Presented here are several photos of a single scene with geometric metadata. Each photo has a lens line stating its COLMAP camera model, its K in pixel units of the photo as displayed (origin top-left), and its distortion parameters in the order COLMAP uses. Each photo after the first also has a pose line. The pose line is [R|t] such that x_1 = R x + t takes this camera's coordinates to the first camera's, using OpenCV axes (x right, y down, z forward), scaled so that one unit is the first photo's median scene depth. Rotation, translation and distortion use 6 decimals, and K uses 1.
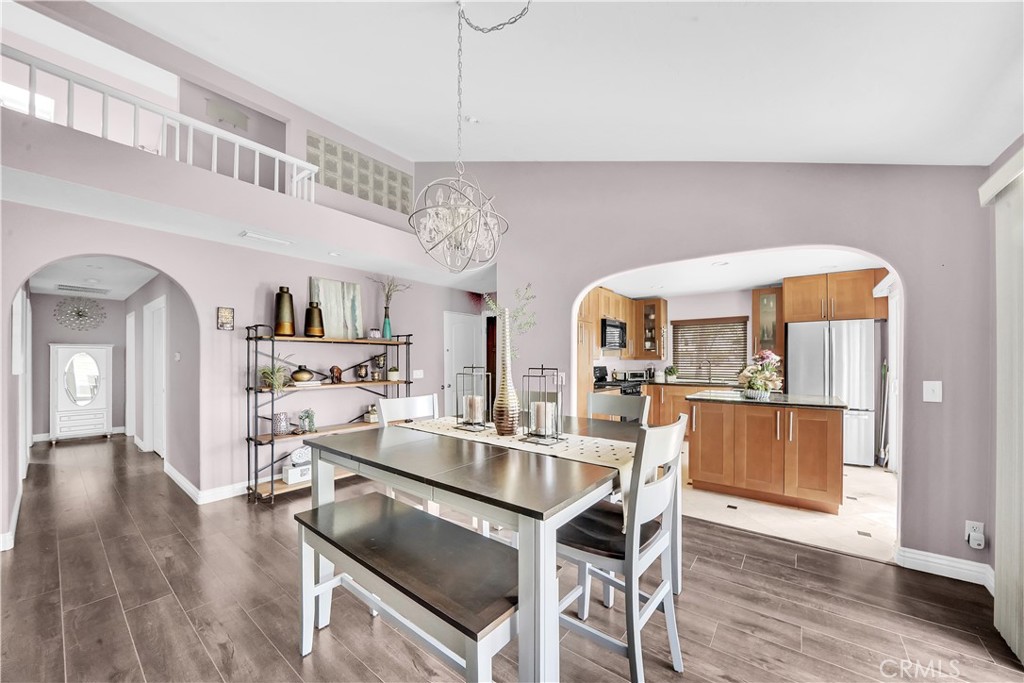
lens RADIAL K [[379.5, 0, 507.9], [0, 379.5, 357.1], [0, 0, 1]] dist [-0.004942, 0.000279]
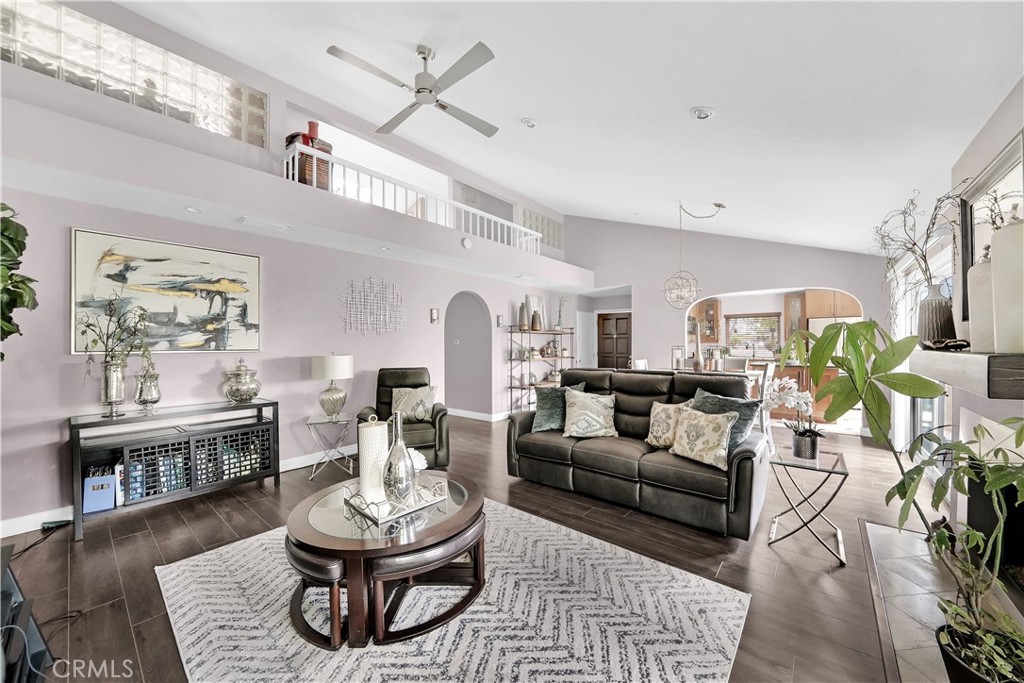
lens RADIAL K [[379.5, 0, 521.0], [0, 379.5, 342.5], [0, 0, 1]] dist [-0.004942, 0.000279]
pose [[0.999939, -0.005128, -0.009767, -0.487958], [0.005152, 0.999984, 0.002444, -0.002111], [0.009754, -0.002494, 0.999949, -0.643004]]
